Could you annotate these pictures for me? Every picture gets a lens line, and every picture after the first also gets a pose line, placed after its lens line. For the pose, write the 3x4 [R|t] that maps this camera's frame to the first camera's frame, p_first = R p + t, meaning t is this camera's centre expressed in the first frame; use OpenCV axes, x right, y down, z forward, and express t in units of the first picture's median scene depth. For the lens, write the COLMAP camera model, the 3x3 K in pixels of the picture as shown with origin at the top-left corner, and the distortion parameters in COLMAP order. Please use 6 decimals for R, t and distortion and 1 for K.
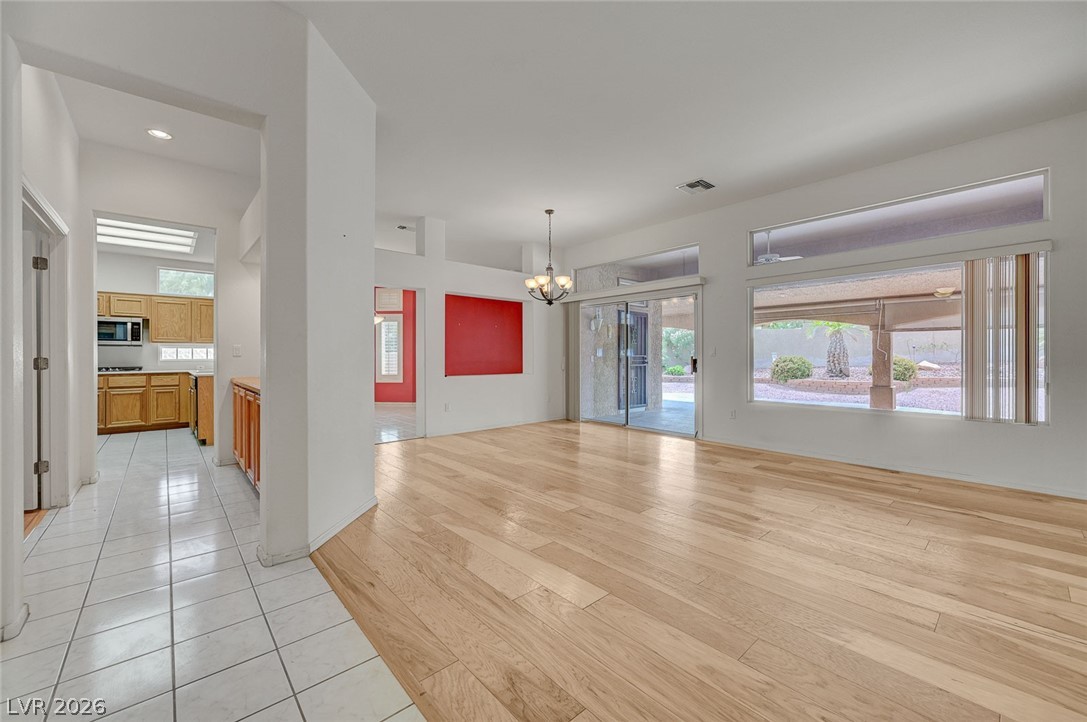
lens RADIAL K [[432.0, 0, 545.9], [0, 432.0, 358.2], [0, 0, 1]] dist [-0.003370, 0.000089]
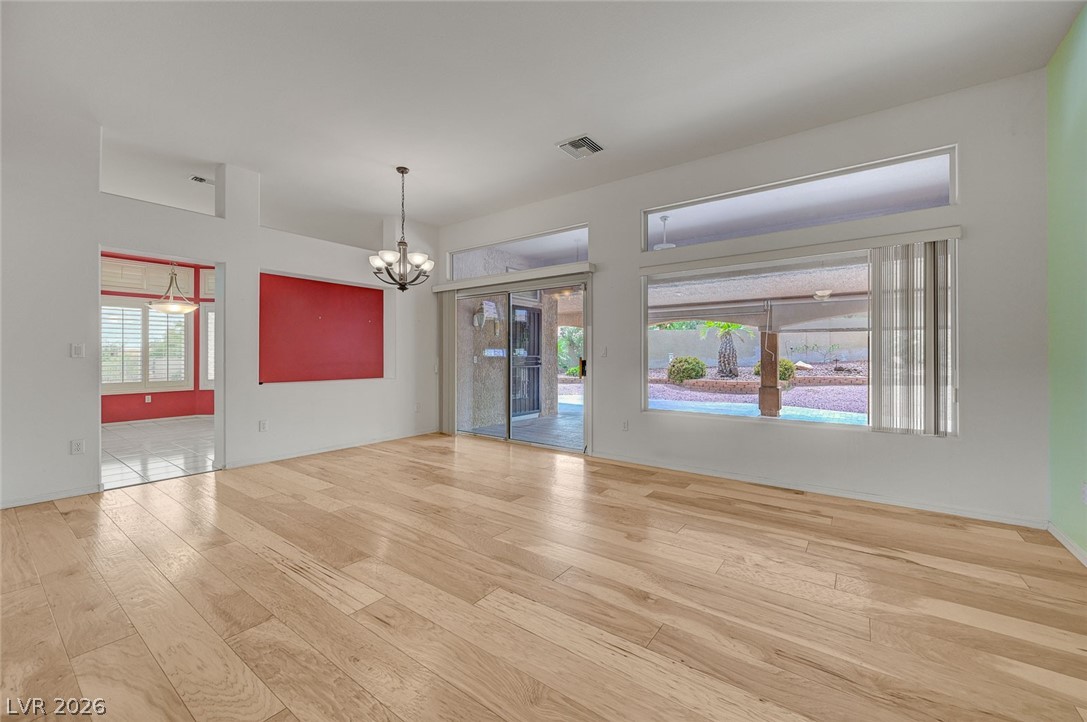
lens RADIAL K [[432.0, 0, 547.0], [0, 432.0, 356.3], [0, 0, 1]] dist [-0.003370, 0.000089]
pose [[0.978756, 0.001539, 0.205022, 0.102914], [-0.000777, 0.999992, -0.003798, -0.002933], [-0.205026, 0.003558, 0.978750, 0.190661]]
